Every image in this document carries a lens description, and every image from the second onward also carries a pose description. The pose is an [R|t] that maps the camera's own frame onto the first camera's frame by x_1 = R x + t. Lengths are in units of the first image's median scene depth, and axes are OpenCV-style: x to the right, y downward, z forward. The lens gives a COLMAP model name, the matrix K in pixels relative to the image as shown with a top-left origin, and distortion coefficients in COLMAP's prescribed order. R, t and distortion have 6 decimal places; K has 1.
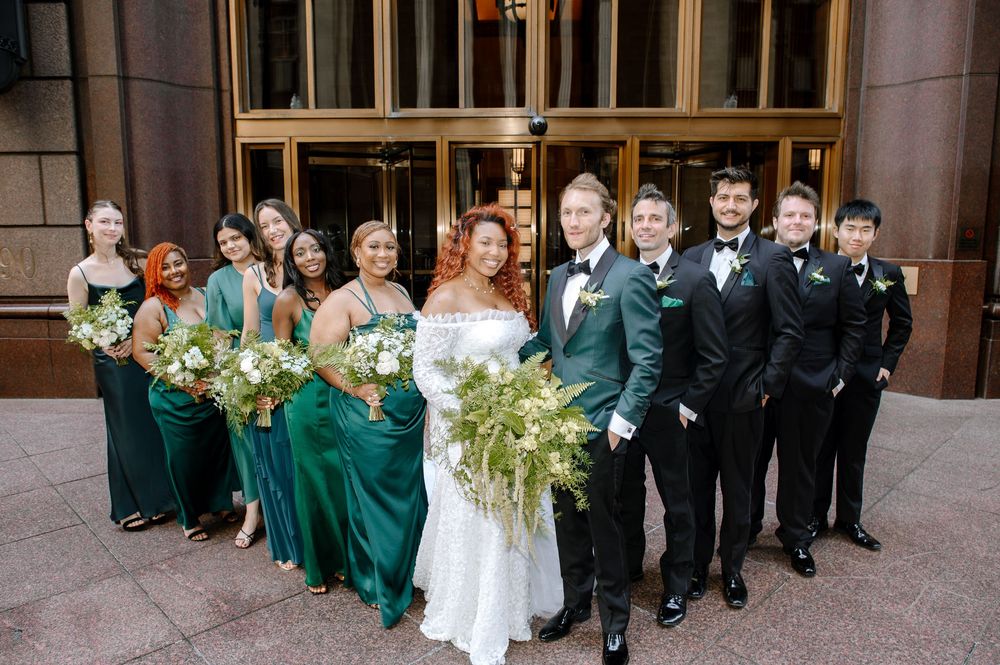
lens RADIAL K [[693.1, 0, 500.2], [0, 693.1, 328.9], [0, 0, 1]] dist [-0.039613, 0.019879]
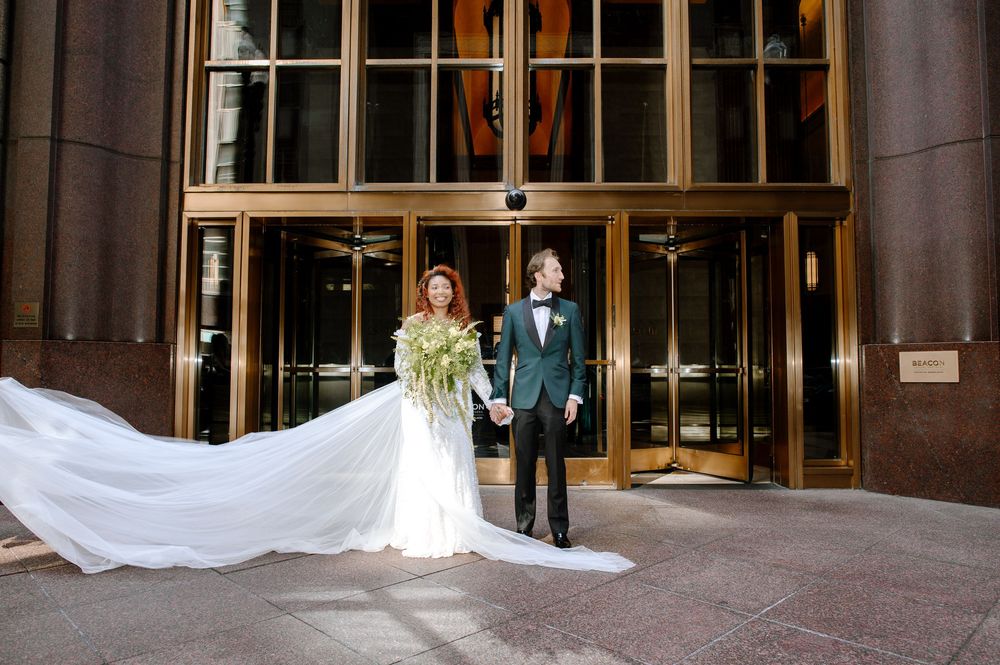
lens RADIAL K [[693.1, 0, 500.2], [0, 693.1, 328.9], [0, 0, 1]] dist [-0.039613, 0.019879]
pose [[0.999991, 0.004103, -0.000418, 0.036185], [-0.004106, 0.980600, -0.195978, 0.050691], [-0.000395, 0.195978, 0.980608, 0.146826]]
